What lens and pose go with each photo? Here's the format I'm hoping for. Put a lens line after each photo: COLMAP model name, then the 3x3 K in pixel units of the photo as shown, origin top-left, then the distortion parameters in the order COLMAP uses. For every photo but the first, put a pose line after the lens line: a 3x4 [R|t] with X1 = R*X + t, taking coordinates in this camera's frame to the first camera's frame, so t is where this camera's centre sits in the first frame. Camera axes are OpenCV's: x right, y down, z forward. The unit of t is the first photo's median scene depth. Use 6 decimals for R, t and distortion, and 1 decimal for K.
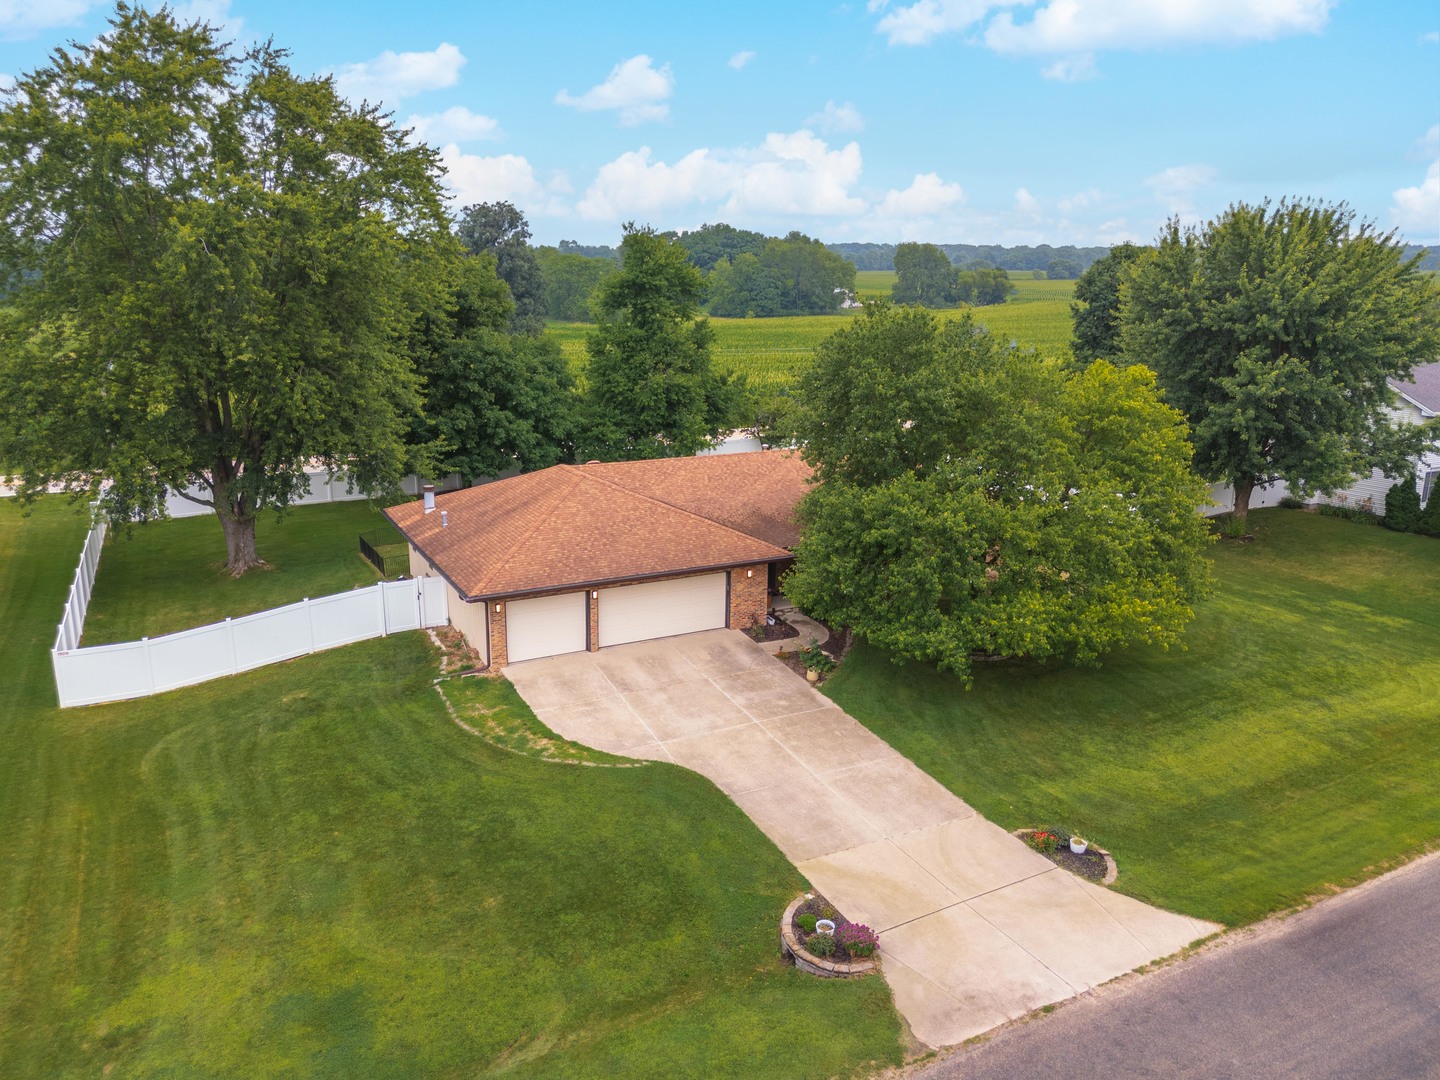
lens RADIAL K [[1066.7, 0, 722.1], [0, 1066.7, 541.9], [0, 0, 1]] dist [0.070128, -0.054743]
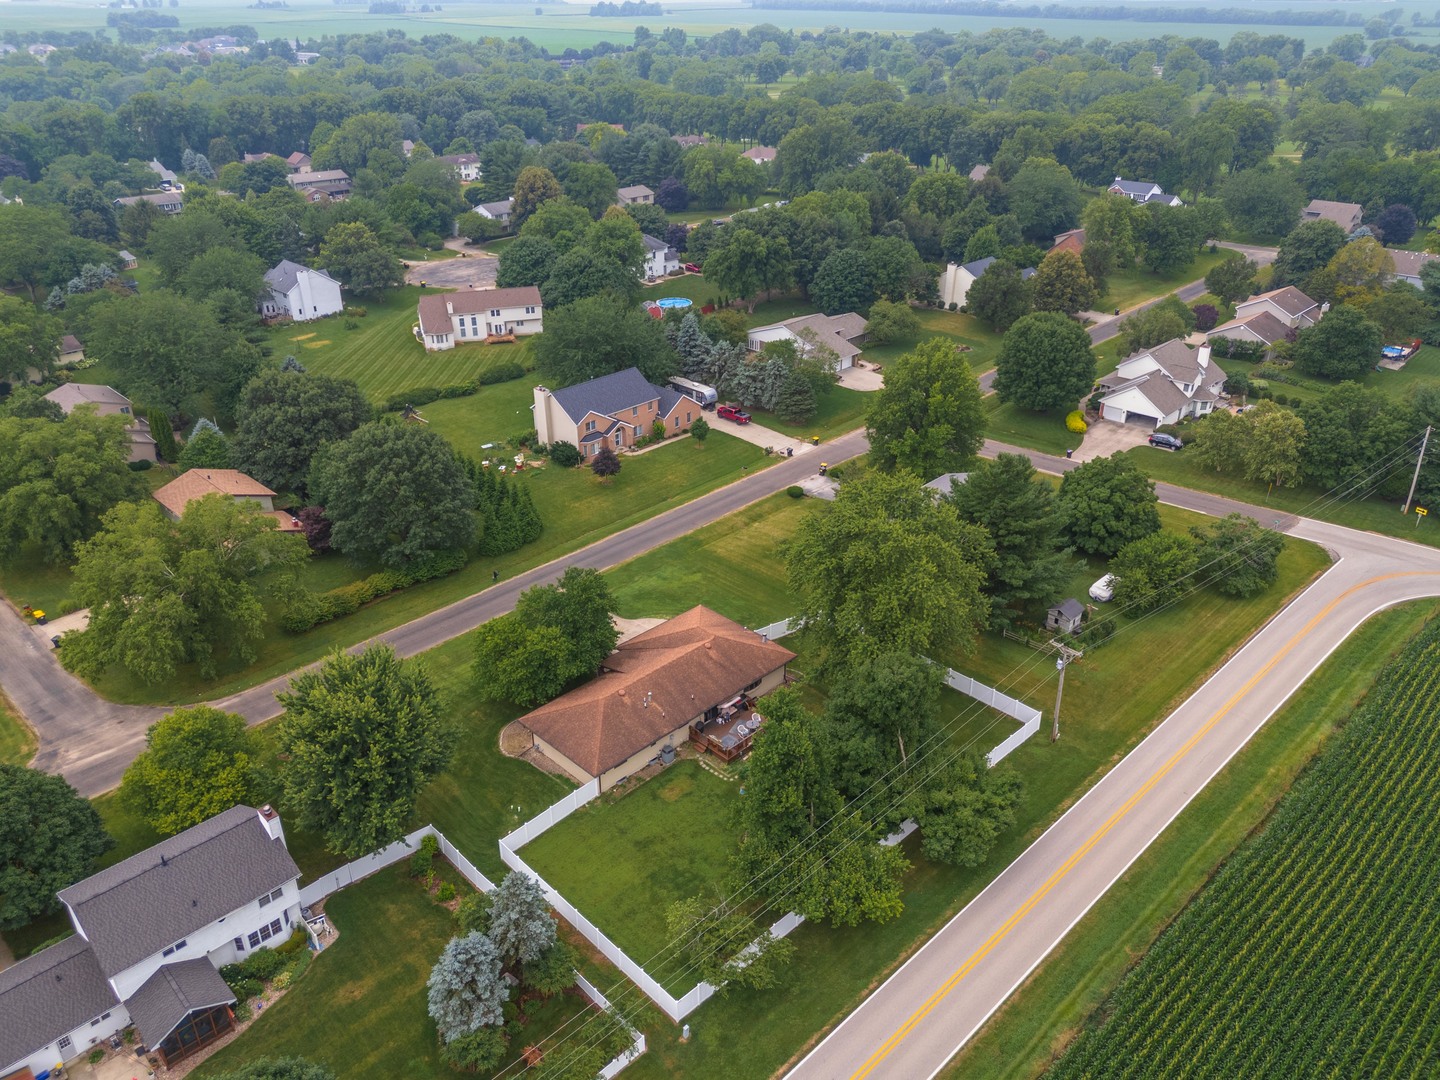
lens RADIAL K [[1061.5, 0, 722.7], [0, 1061.5, 543.3], [0, 0, 1]] dist [0.083312, -0.084840]
pose [[-0.953214, 0.140140, -0.267852, 0.647768], [-0.072763, 0.753639, 0.653248, -2.586477], [0.293410, 0.642175, -0.708182, 3.662536]]
